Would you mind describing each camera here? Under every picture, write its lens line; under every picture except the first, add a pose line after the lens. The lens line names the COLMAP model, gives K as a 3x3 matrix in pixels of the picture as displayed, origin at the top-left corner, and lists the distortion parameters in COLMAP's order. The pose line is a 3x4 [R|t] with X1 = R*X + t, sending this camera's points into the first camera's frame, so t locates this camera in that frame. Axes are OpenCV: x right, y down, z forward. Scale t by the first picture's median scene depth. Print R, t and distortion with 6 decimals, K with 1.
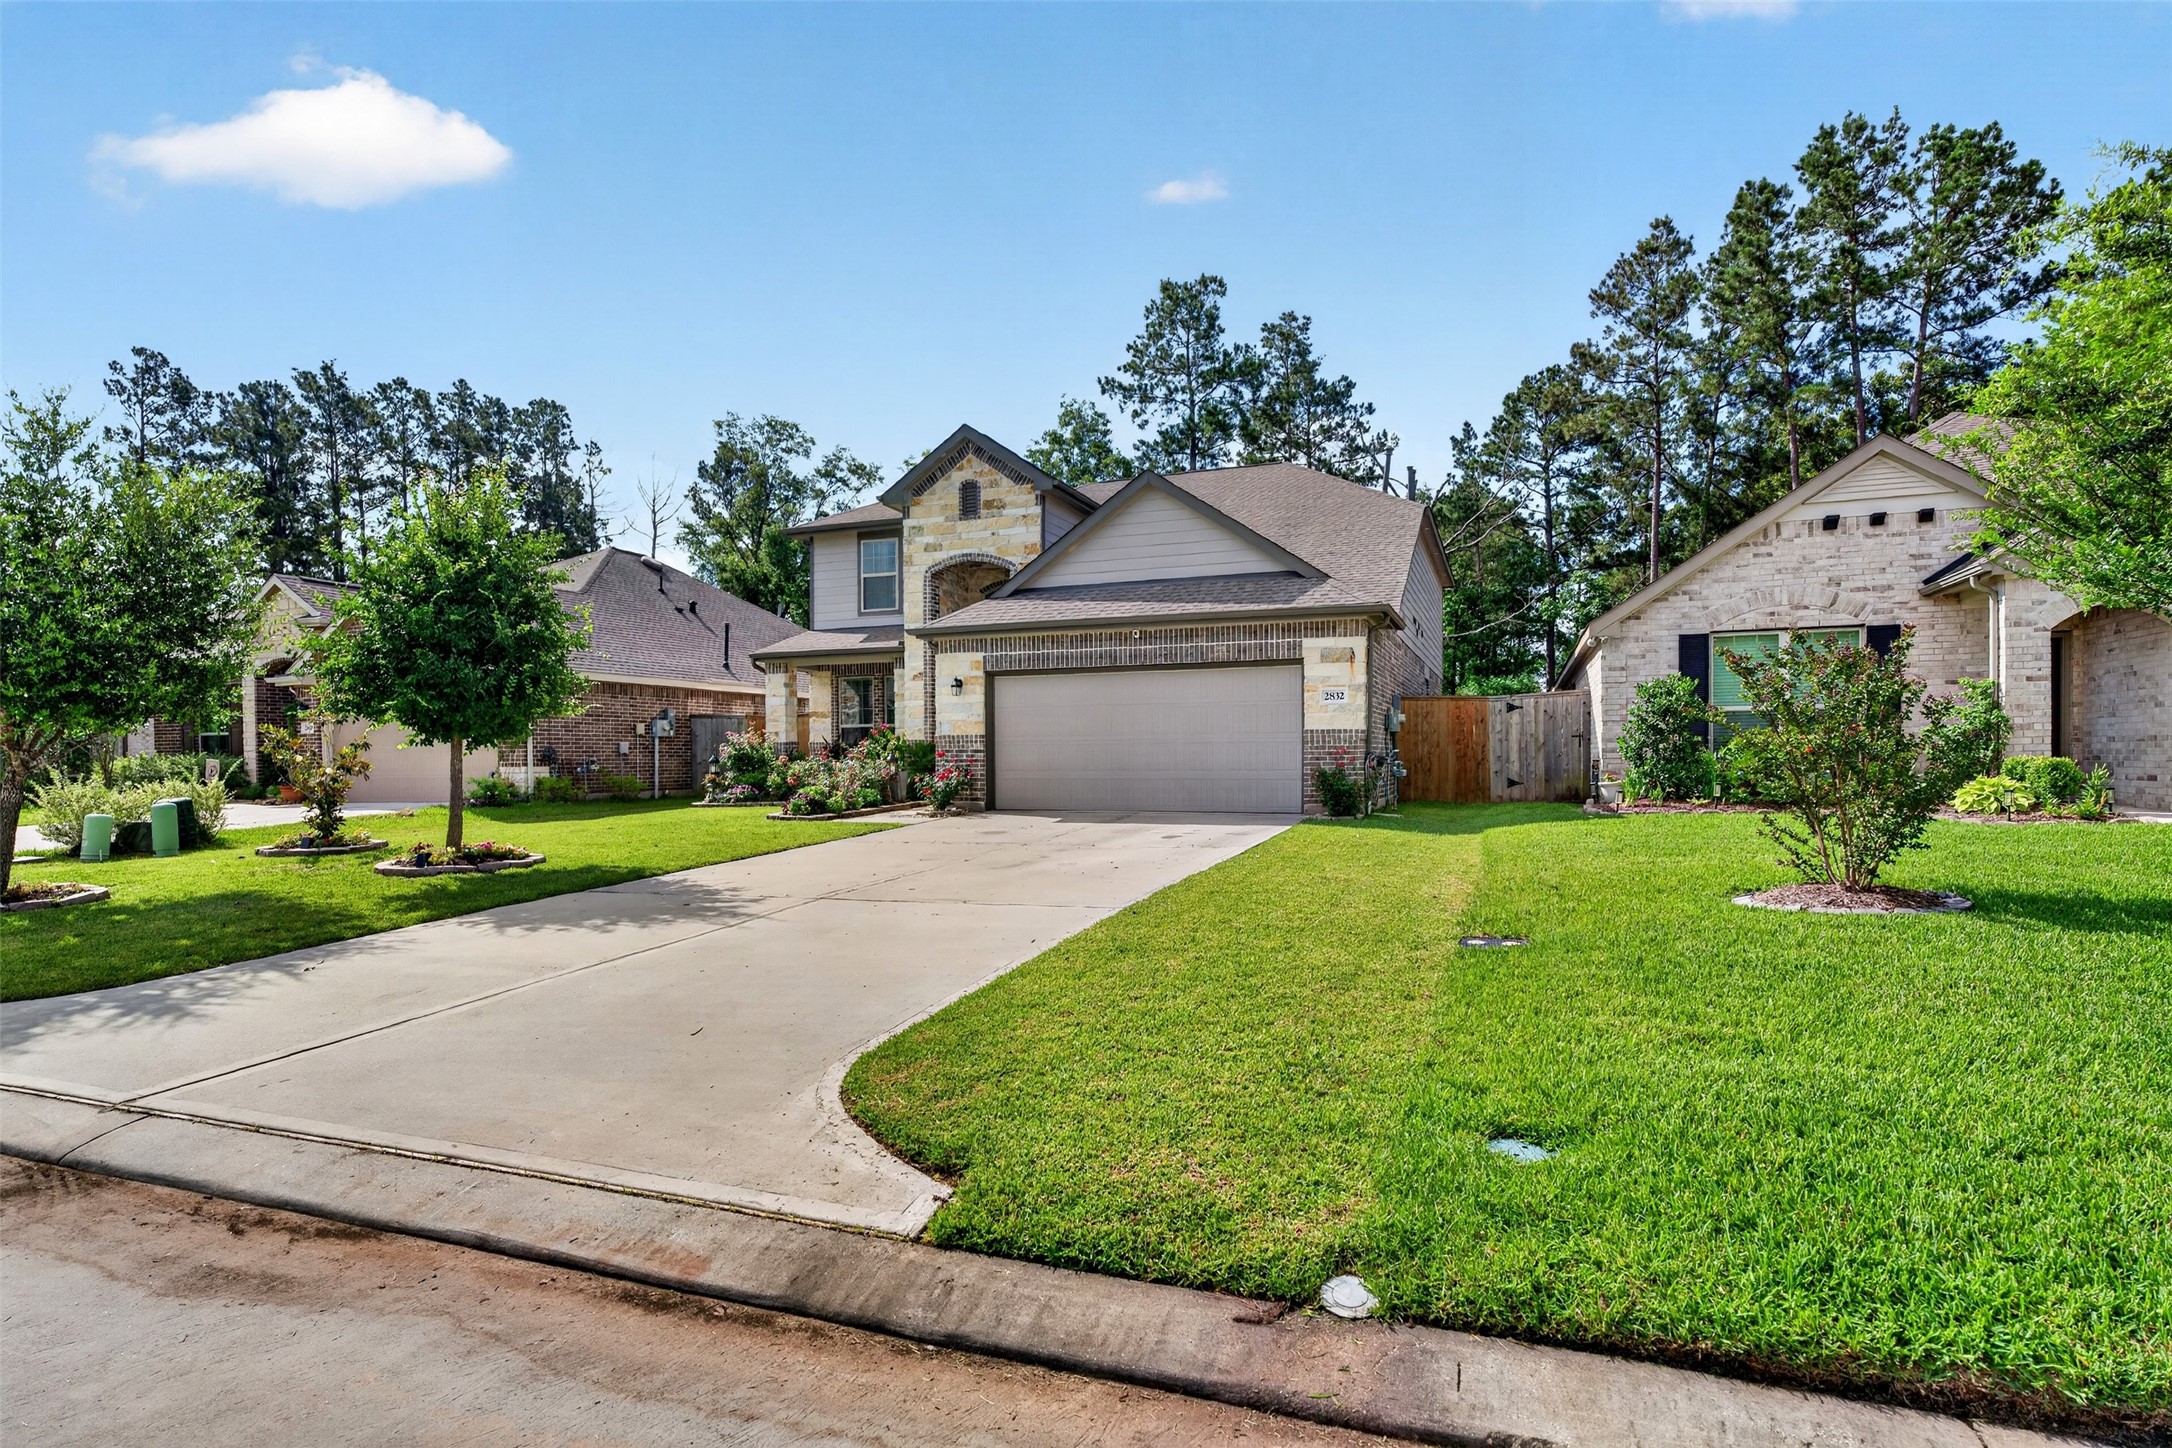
lens RADIAL K [[1105.2, 0, 1069.5], [0, 1105.2, 772.0], [0, 0, 1]] dist [-0.003369, 0.000243]
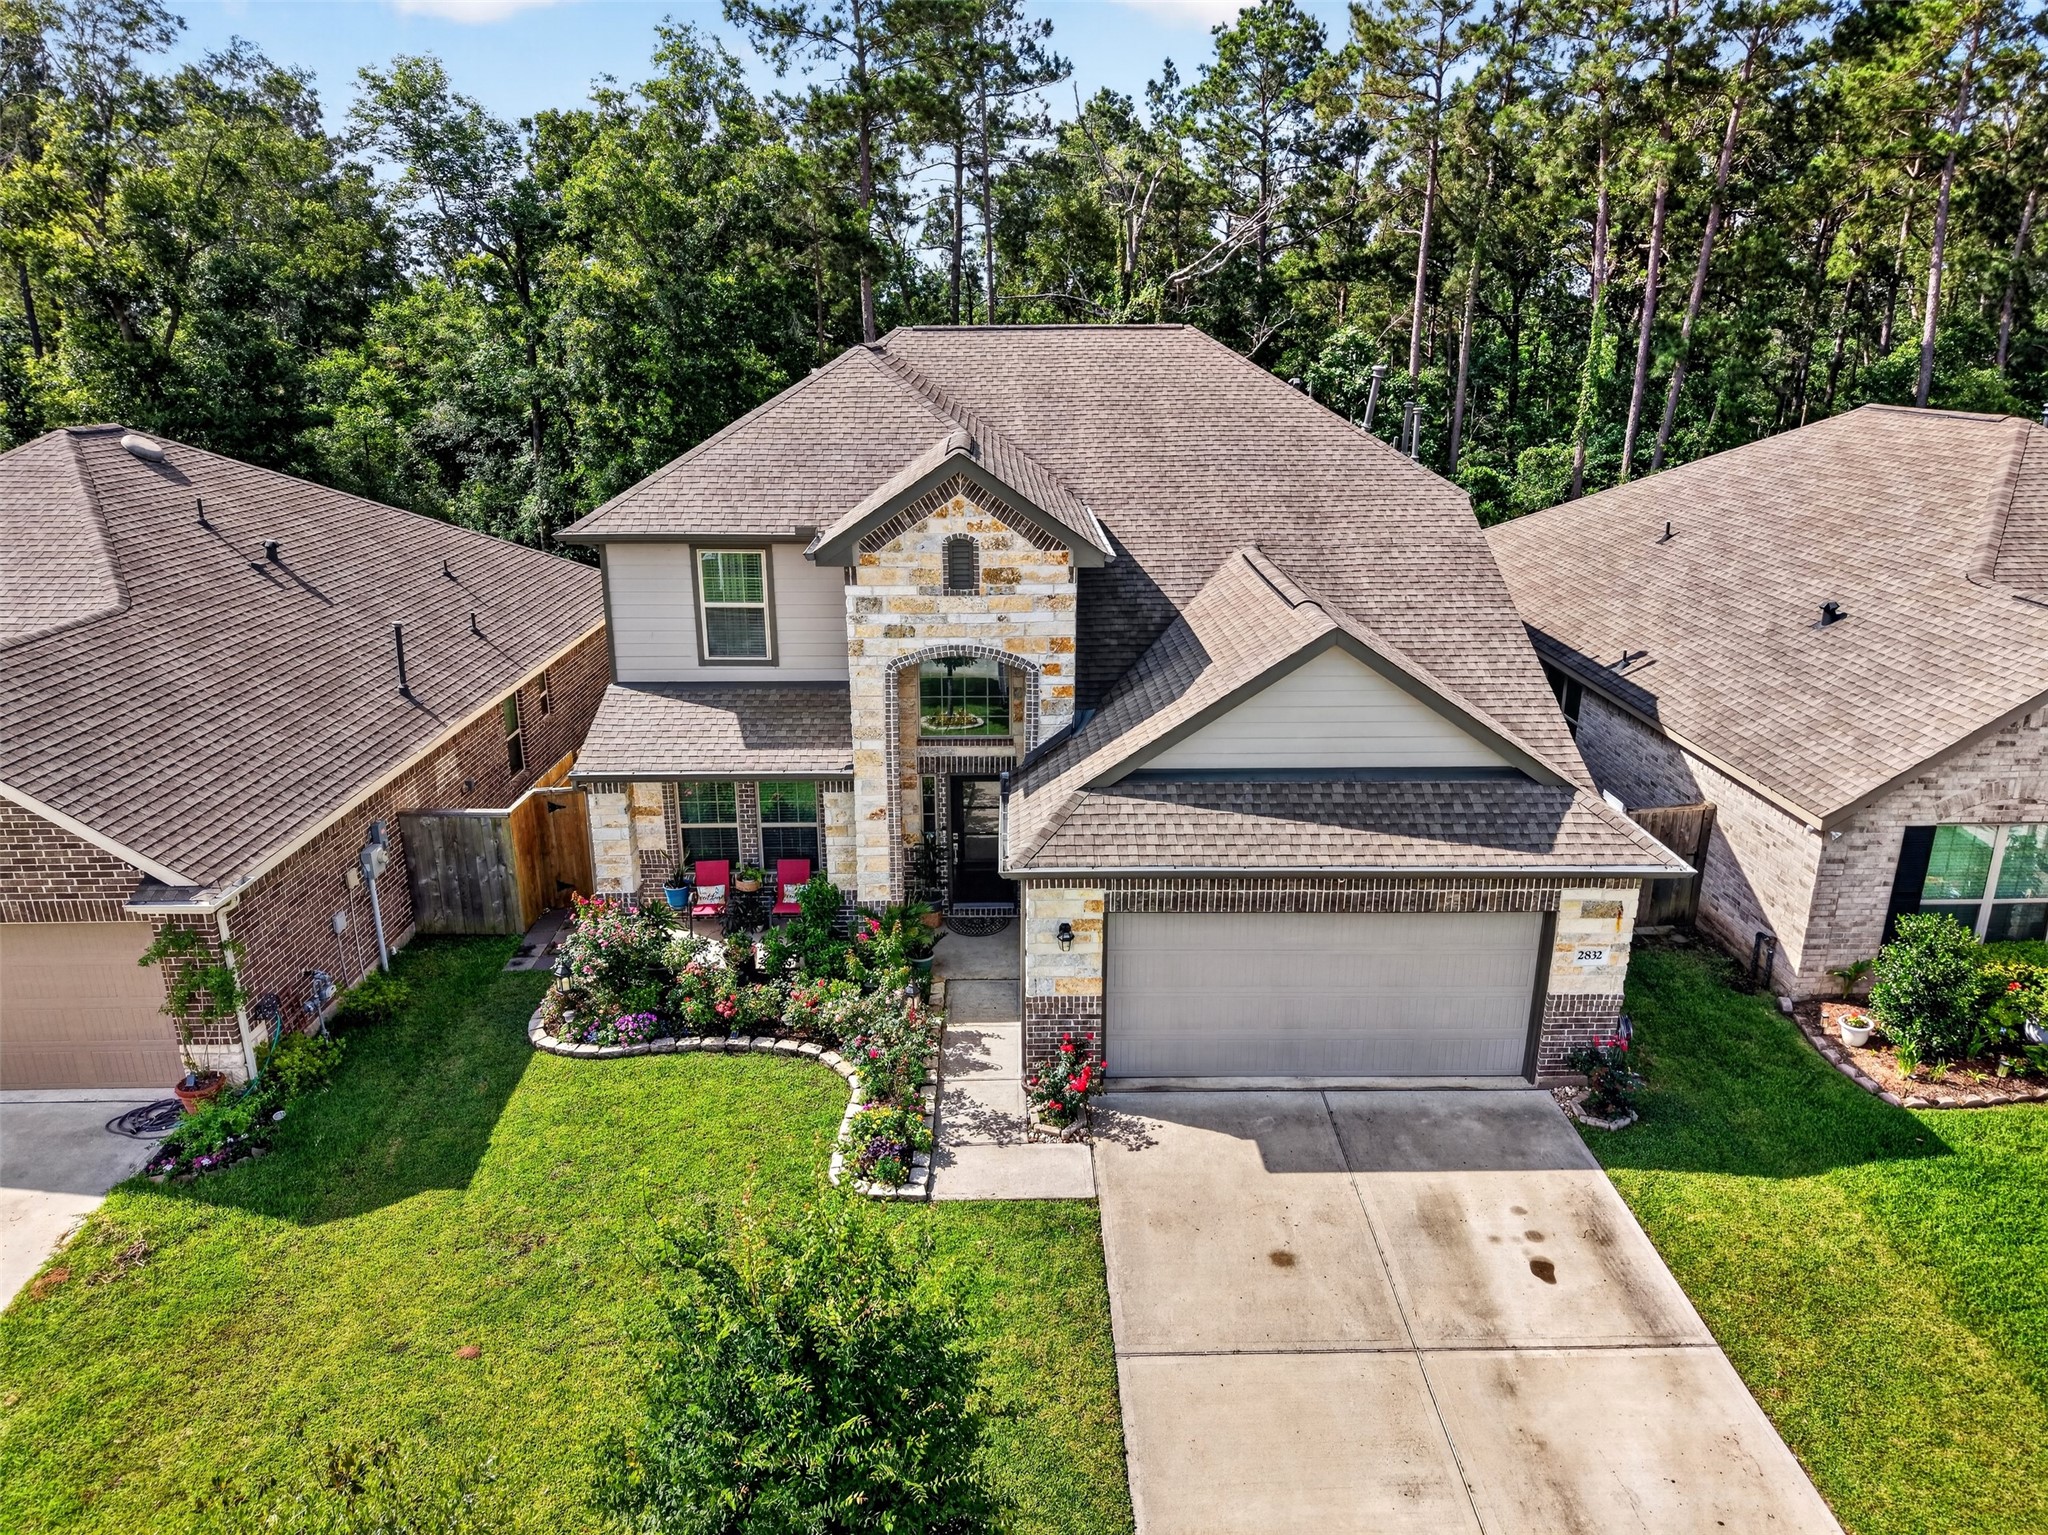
lens RADIAL K [[1390.5, 0, 1018.9], [0, 1390.5, 770.3], [0, 0, 1]] dist [0.011595, -0.004049]
pose [[0.927842, -0.108477, 0.356849, -0.364171], [0.004210, 0.959755, 0.280806, -0.359227], [-0.372949, -0.259041, 0.890958, 0.218143]]
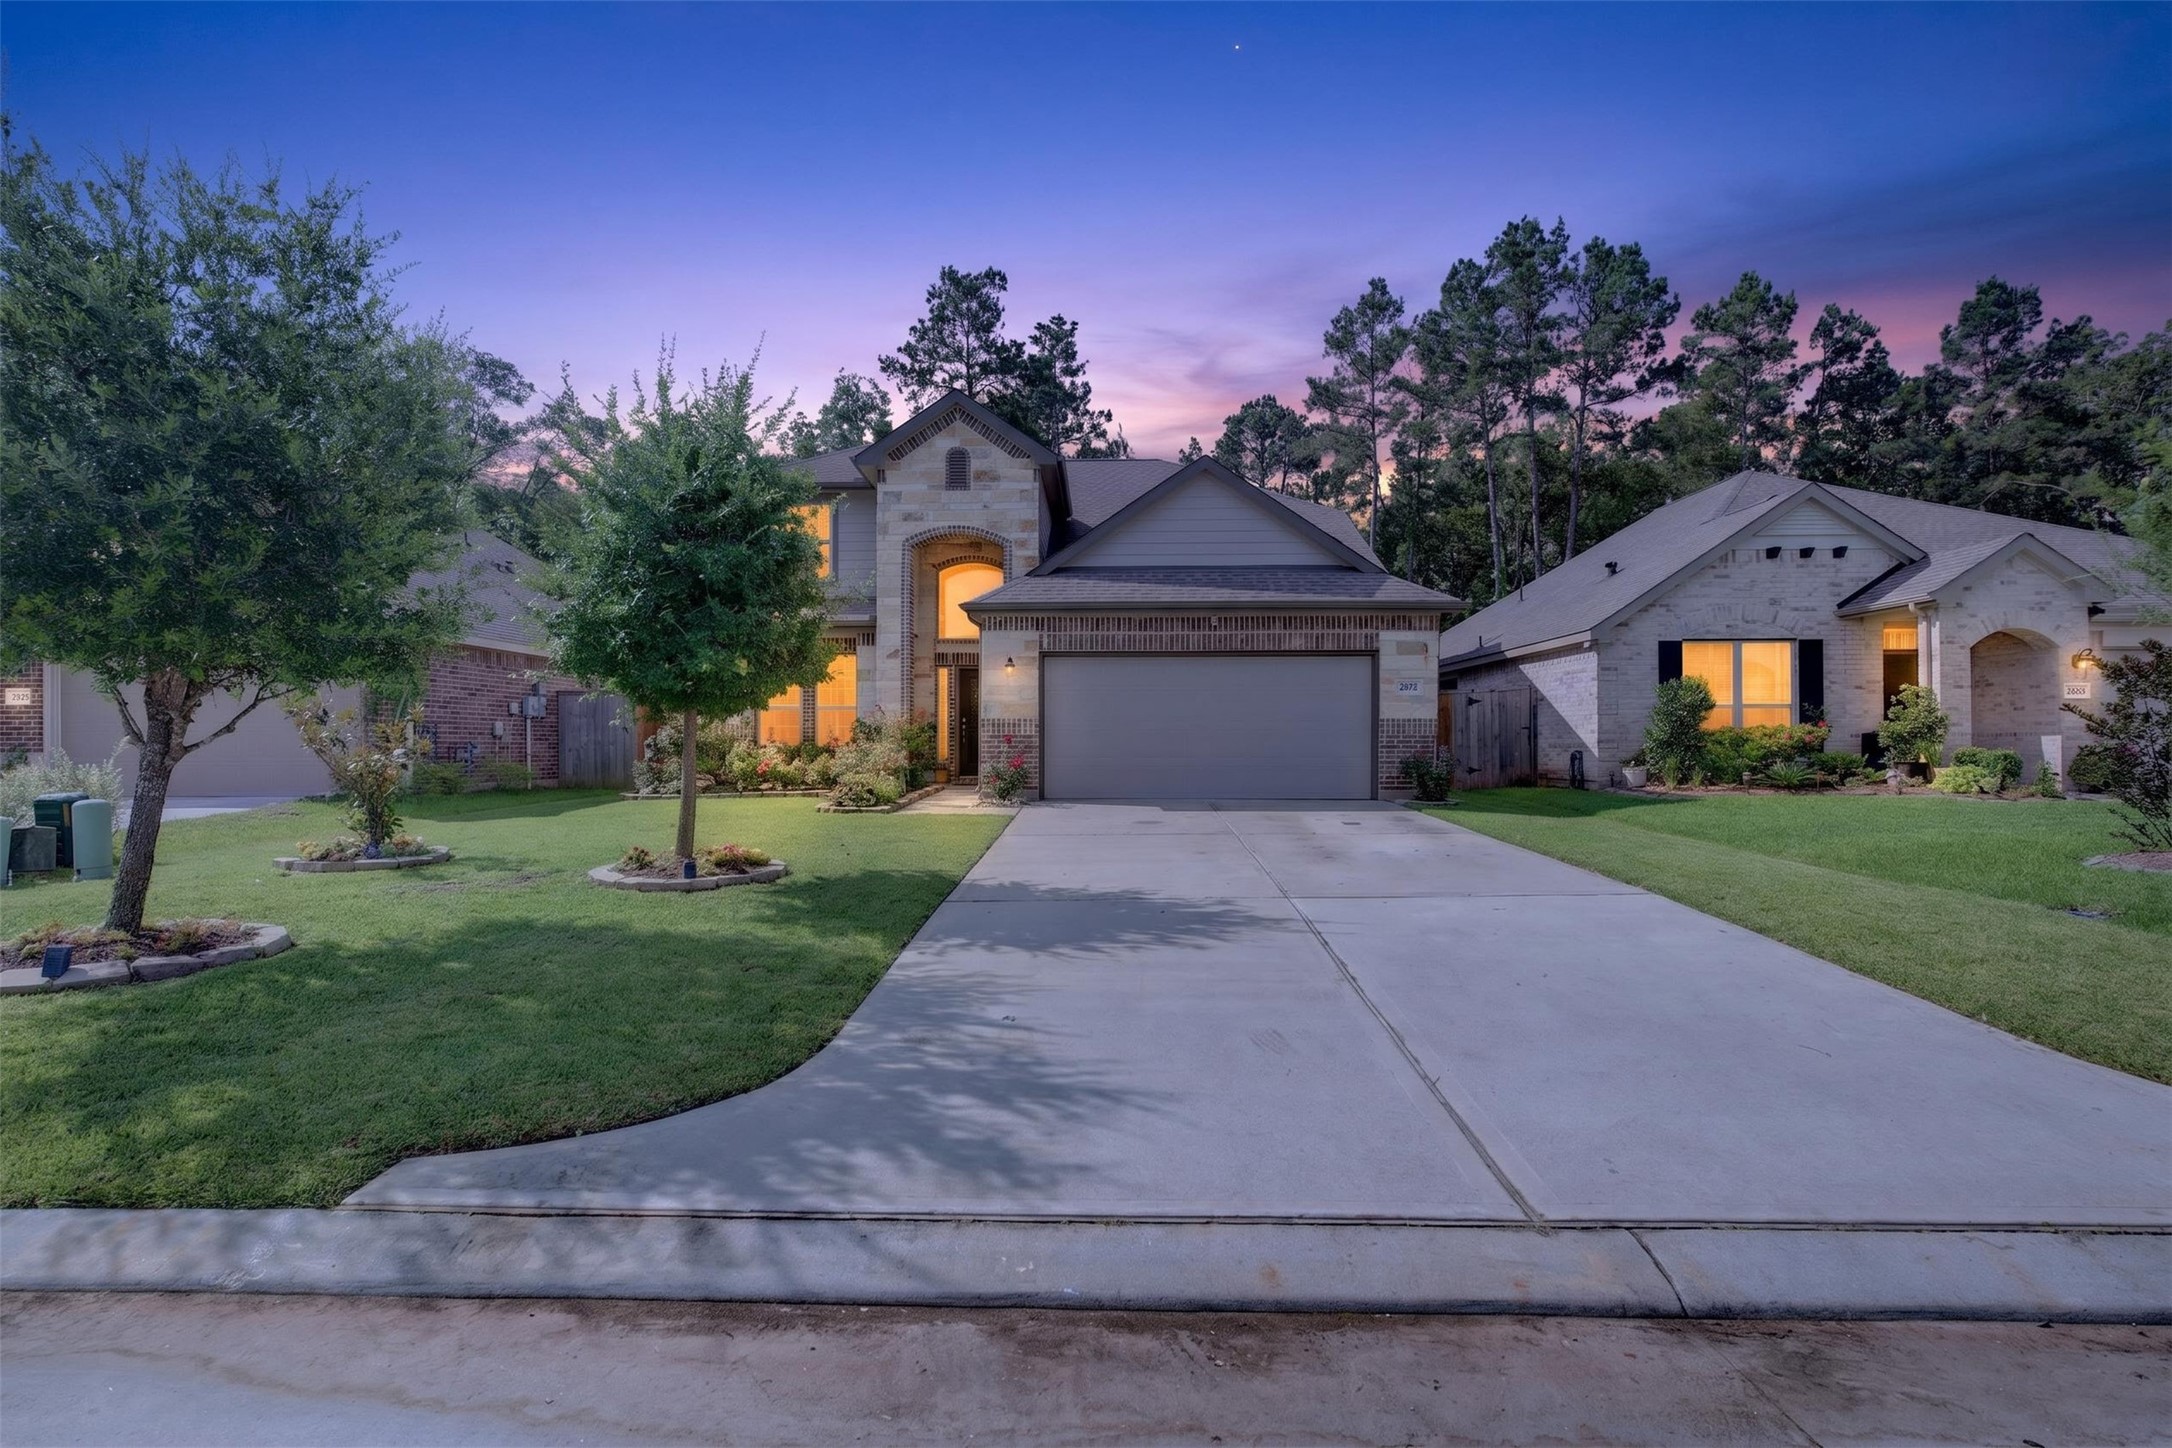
lens RADIAL K [[1105.2, 0, 1077.1], [0, 1105.2, 723.4], [0, 0, 1]] dist [-0.003369, 0.000243]
pose [[0.943530, 0.013807, 0.330998, -0.300587], [-0.001842, 0.999334, -0.036435, 0.003444], [-0.331281, 0.033767, 0.942928, 0.088772]]
